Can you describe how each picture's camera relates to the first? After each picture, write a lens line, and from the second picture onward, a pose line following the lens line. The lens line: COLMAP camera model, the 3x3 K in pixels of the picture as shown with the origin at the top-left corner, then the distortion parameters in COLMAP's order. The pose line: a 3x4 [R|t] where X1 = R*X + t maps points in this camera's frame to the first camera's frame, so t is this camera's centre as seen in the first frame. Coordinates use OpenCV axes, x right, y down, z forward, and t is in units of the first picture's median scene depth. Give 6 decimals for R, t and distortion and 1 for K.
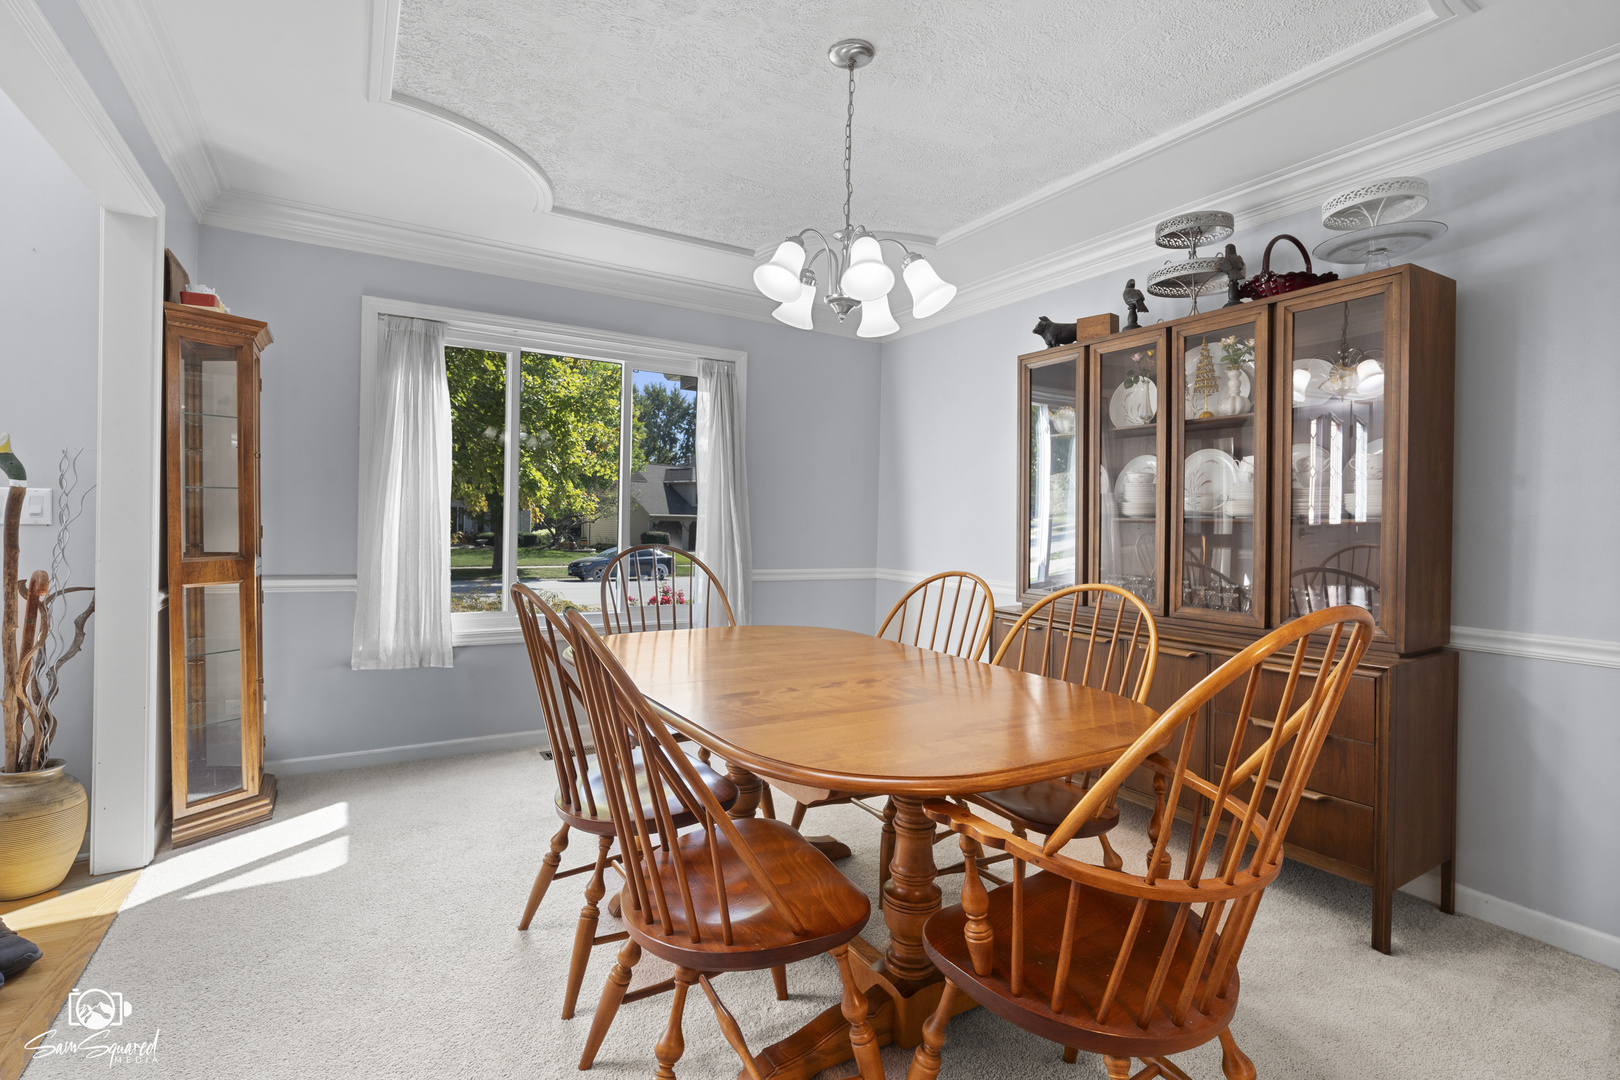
lens RADIAL K [[769.6, 0, 809.9], [0, 769.6, 532.4], [0, 0, 1]] dist [-0.004820, -0.000197]
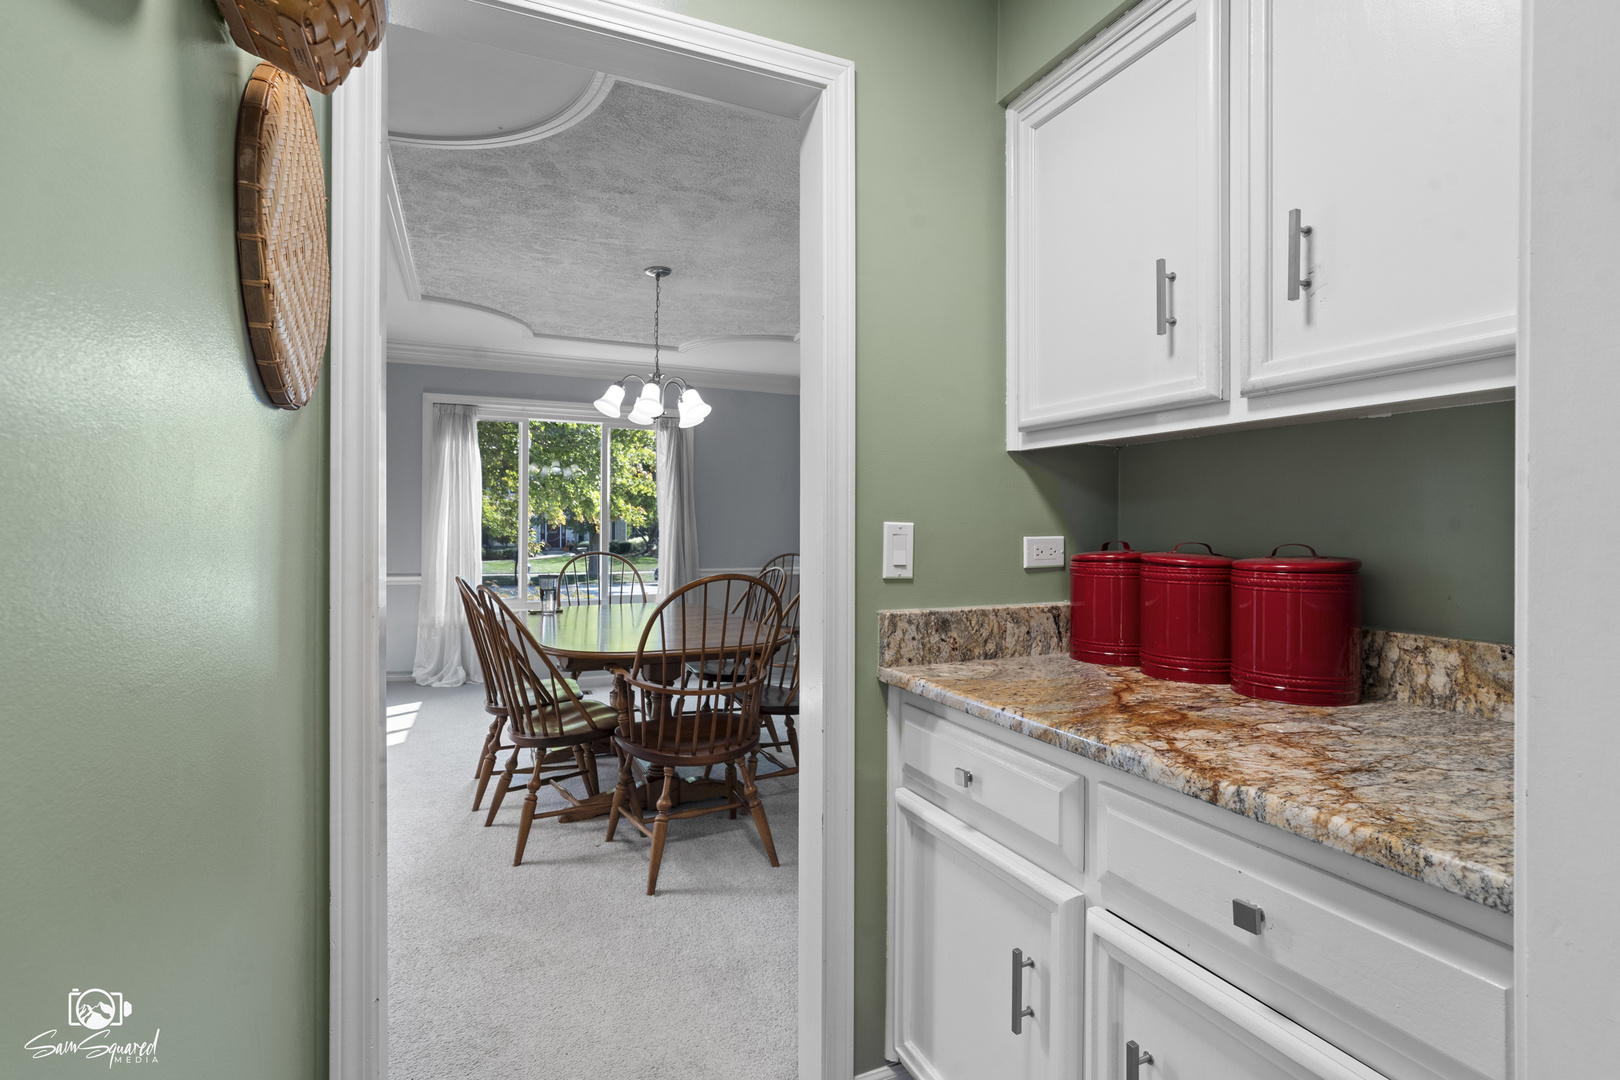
lens RADIAL K [[769.6, 0, 806.5], [0, 769.6, 529.7], [0, 0, 1]] dist [-0.004820, -0.000197]
pose [[0.991728, -0.013738, -0.127620, 0.357531], [0.012502, 0.999867, -0.010487, -0.006951], [0.127747, 0.008805, 0.991768, -0.409970]]
